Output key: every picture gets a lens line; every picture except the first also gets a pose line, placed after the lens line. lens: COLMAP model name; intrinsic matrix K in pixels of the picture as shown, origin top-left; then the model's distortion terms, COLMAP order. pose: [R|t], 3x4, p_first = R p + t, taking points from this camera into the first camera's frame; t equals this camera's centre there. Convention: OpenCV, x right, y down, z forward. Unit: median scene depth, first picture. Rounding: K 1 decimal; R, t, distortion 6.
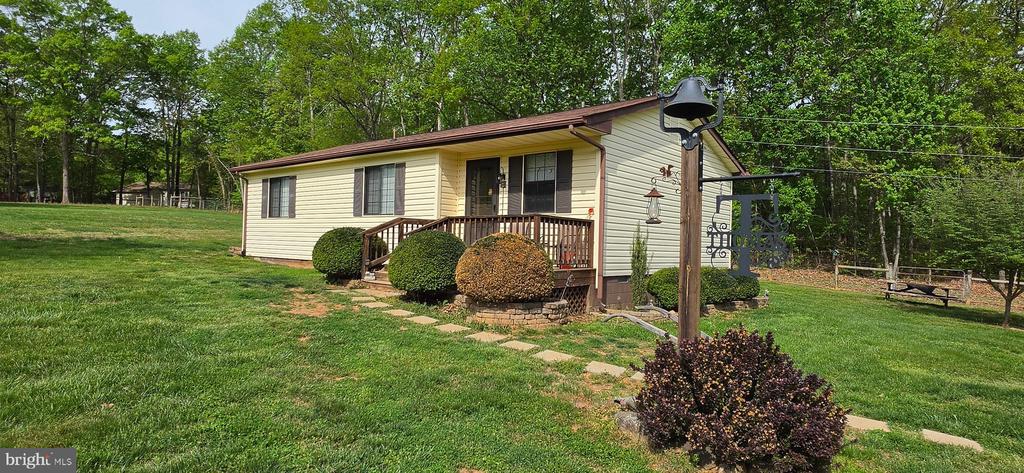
lens RADIAL K [[575.7, 0, 512.0], [0, 575.7, 248.7], [0, 0, 1]] dist [0.003459, 0.001714]
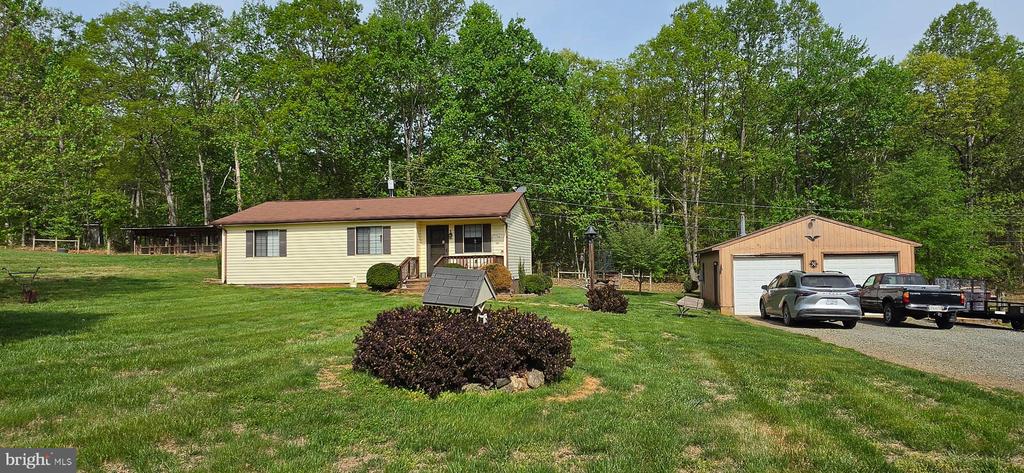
lens RADIAL K [[575.7, 0, 512.0], [0, 575.7, 248.7], [0, 0, 1]] dist [0.003459, 0.001714]
pose [[0.870900, -0.026349, 0.490754, -0.689761], [0.040714, 0.998997, -0.018615, -0.024802], [-0.489772, 0.036192, 0.871099, -0.723975]]
